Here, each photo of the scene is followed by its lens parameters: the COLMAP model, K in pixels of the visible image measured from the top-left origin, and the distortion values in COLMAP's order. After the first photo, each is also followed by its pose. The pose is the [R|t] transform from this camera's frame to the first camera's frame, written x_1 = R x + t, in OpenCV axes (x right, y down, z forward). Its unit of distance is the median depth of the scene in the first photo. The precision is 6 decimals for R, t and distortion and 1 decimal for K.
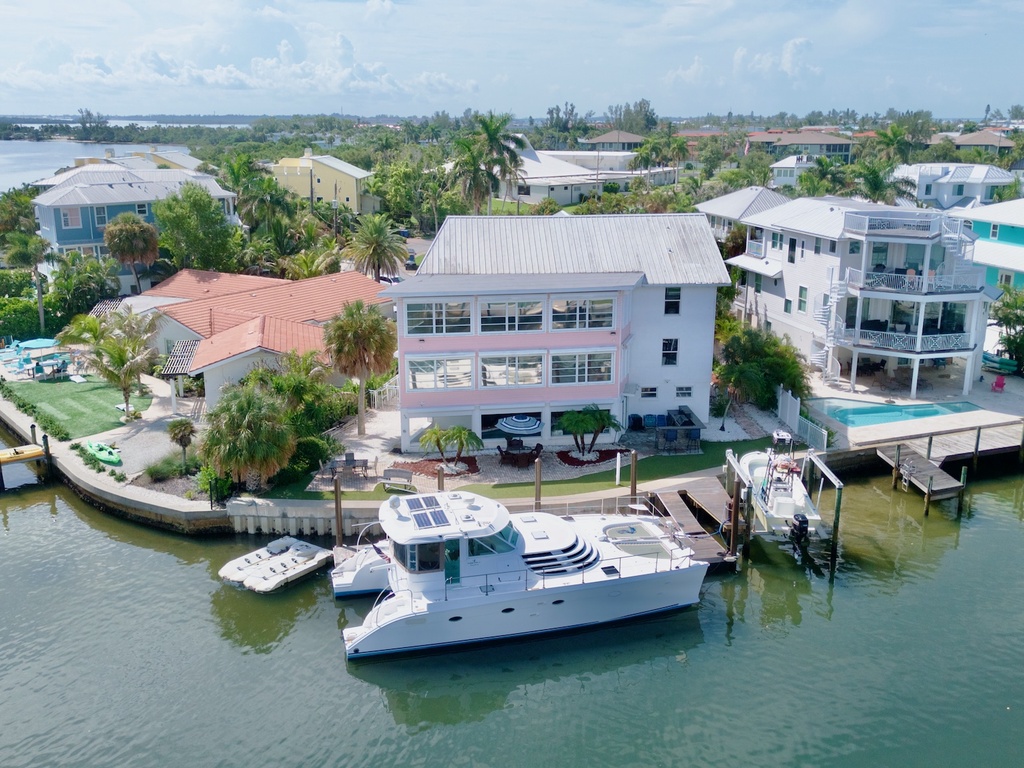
lens RADIAL K [[982.5, 0, 512.0], [0, 982.5, 384.0], [0, 0, 1]] dist [0.004711, -0.010889]
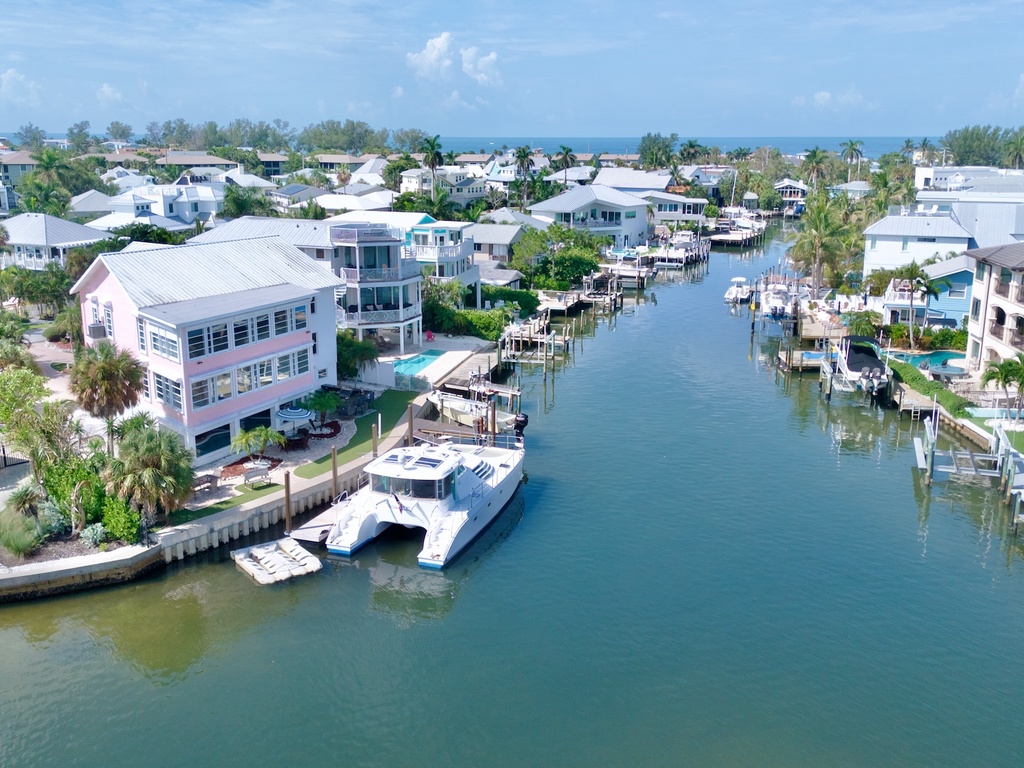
lens RADIAL K [[982.5, 0, 512.0], [0, 982.5, 384.0], [0, 0, 1]] dist [0.004711, -0.010889]
pose [[0.563181, -0.192336, 0.803638, -0.798672], [0.204226, 0.974762, 0.090172, -0.049268], [-0.800699, 0.113340, 0.588247, 0.068125]]
